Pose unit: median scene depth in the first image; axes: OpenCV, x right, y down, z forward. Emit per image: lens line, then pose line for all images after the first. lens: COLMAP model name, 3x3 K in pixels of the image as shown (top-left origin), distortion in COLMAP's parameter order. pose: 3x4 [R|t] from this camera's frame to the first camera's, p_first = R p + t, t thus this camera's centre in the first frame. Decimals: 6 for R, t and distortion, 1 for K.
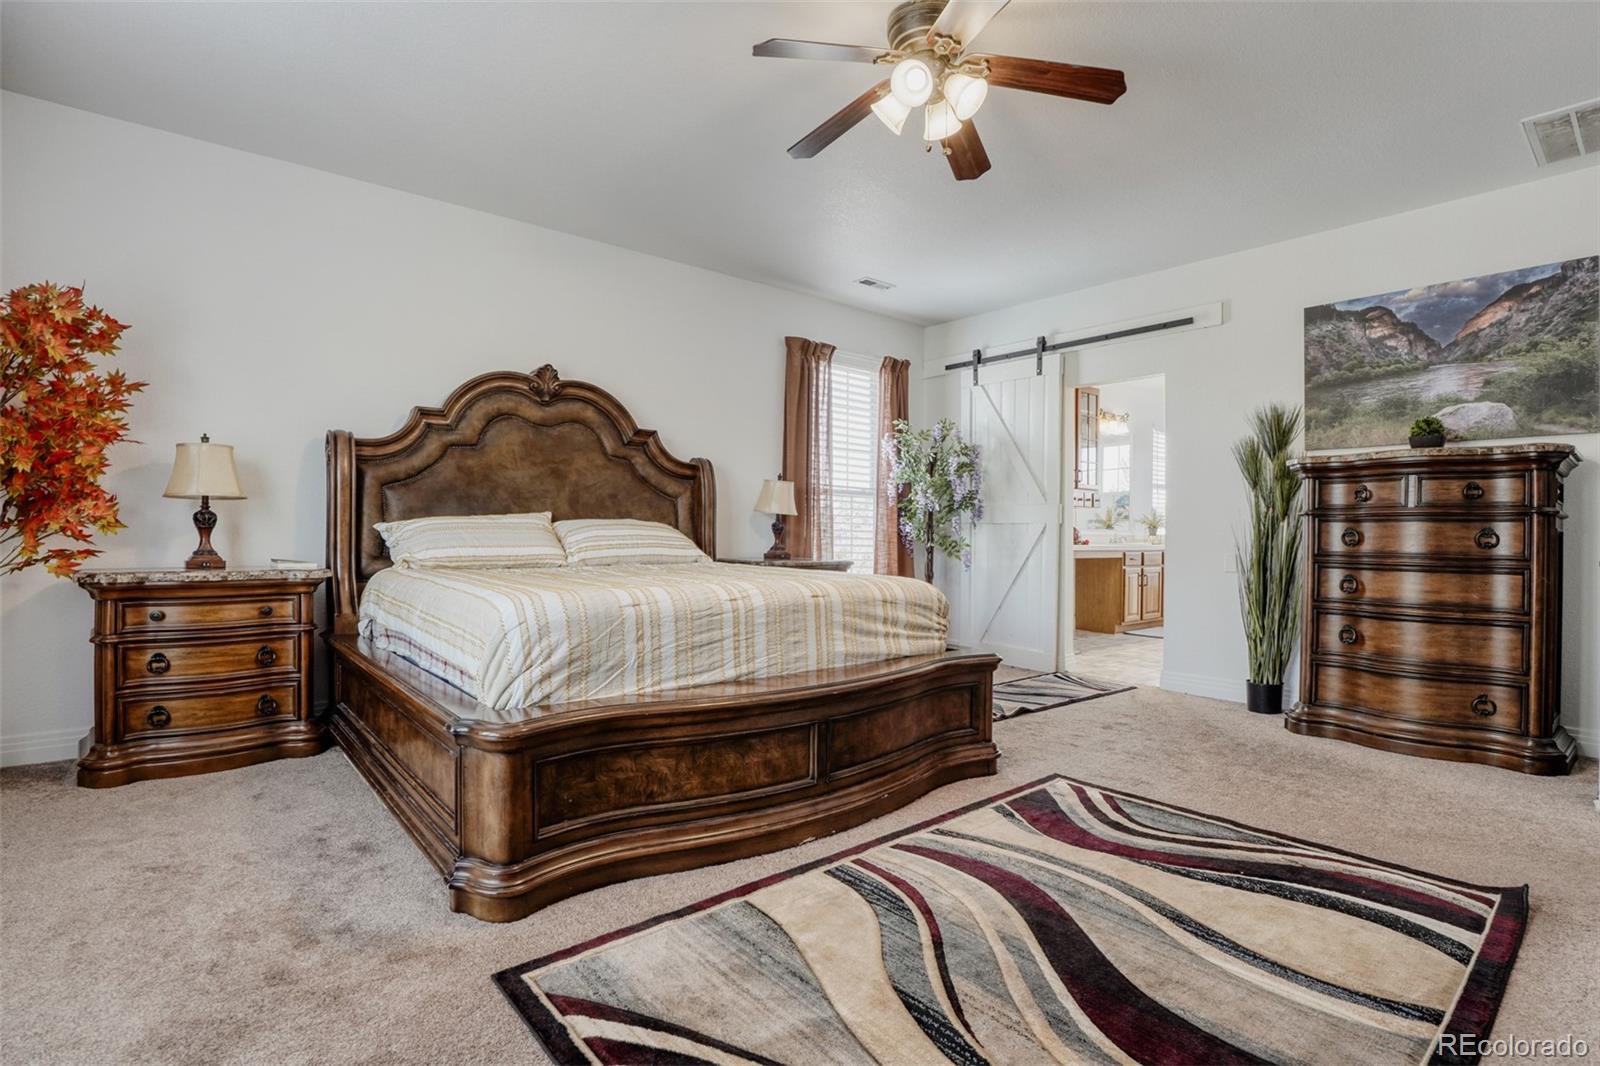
lens RADIAL K [[776.2, 0, 812.9], [0, 776.2, 535.6], [0, 0, 1]] dist [-0.034155, 0.006759]
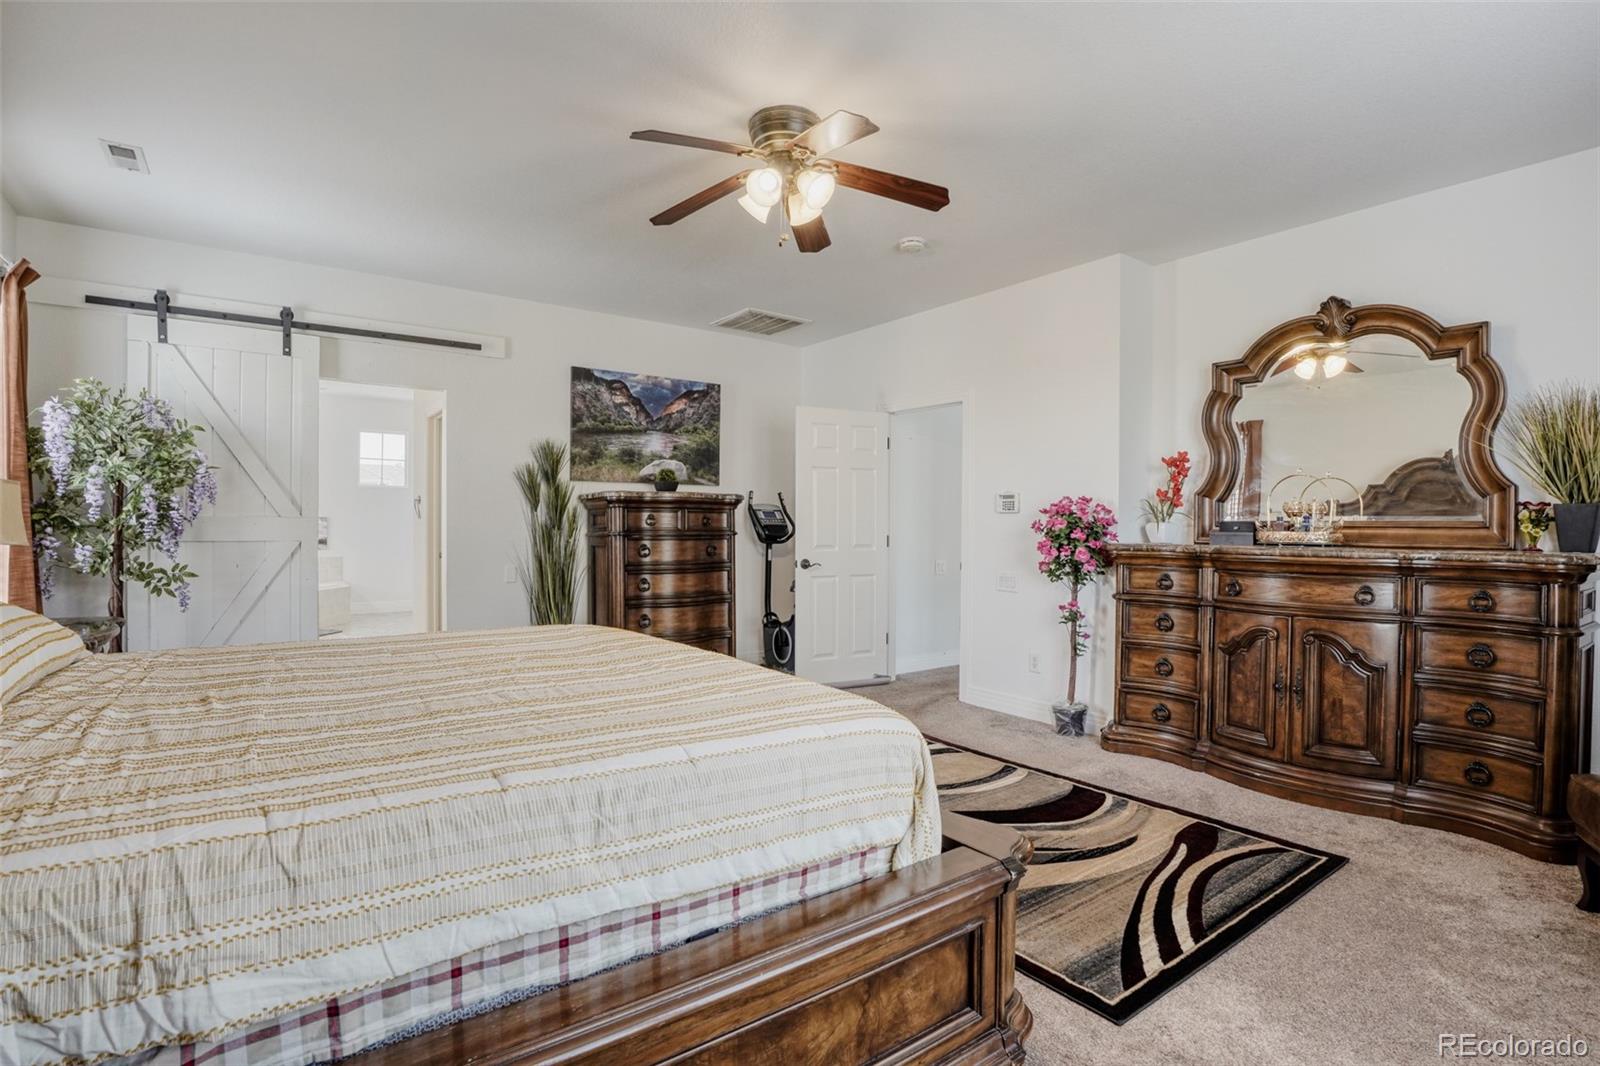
lens RADIAL K [[776.2, 0, 809.1], [0, 776.2, 530.4], [0, 0, 1]] dist [-0.034155, 0.006759]
pose [[0.070530, -0.020796, 0.997293, -0.697827], [0.001957, 0.999784, 0.020709, -0.066839], [-0.997508, 0.000491, 0.070556, 0.628310]]
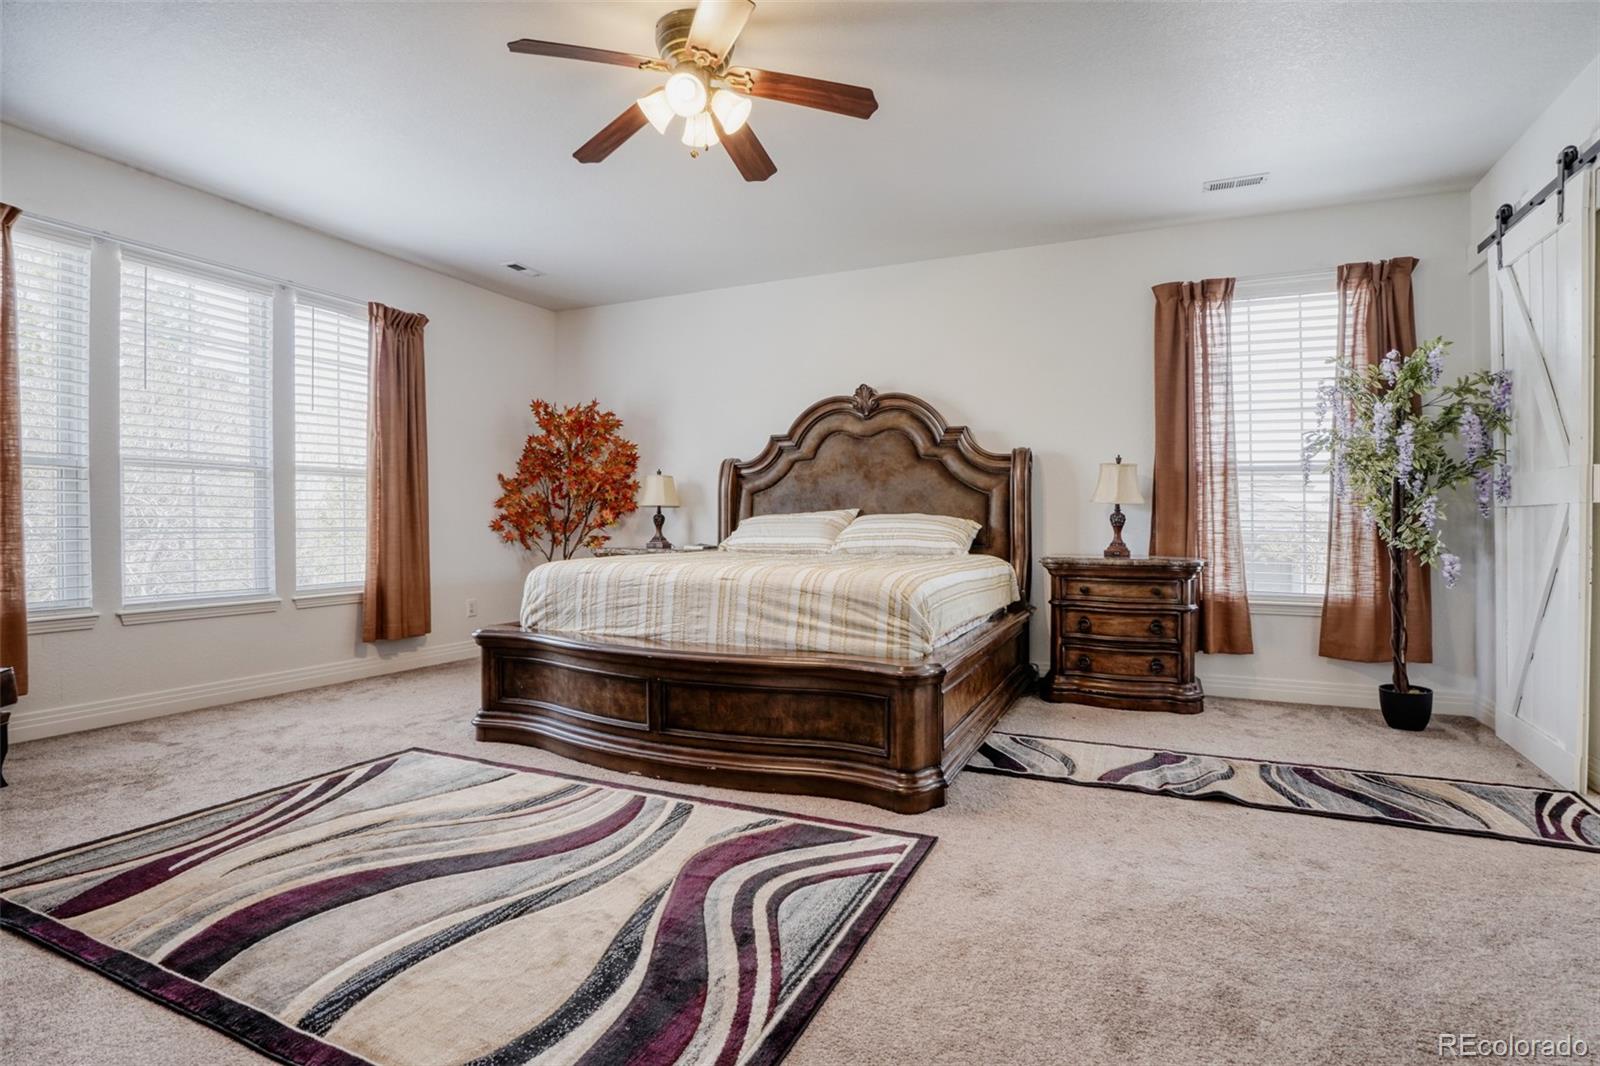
lens RADIAL K [[776.2, 0, 809.0], [0, 776.2, 528.5], [0, 0, 1]] dist [-0.034155, 0.006759]
pose [[0.429056, -0.005141, -0.903263, 0.837279], [-0.003591, 0.999966, -0.007397, 0.010409], [0.903271, 0.006417, 0.429023, 0.495469]]
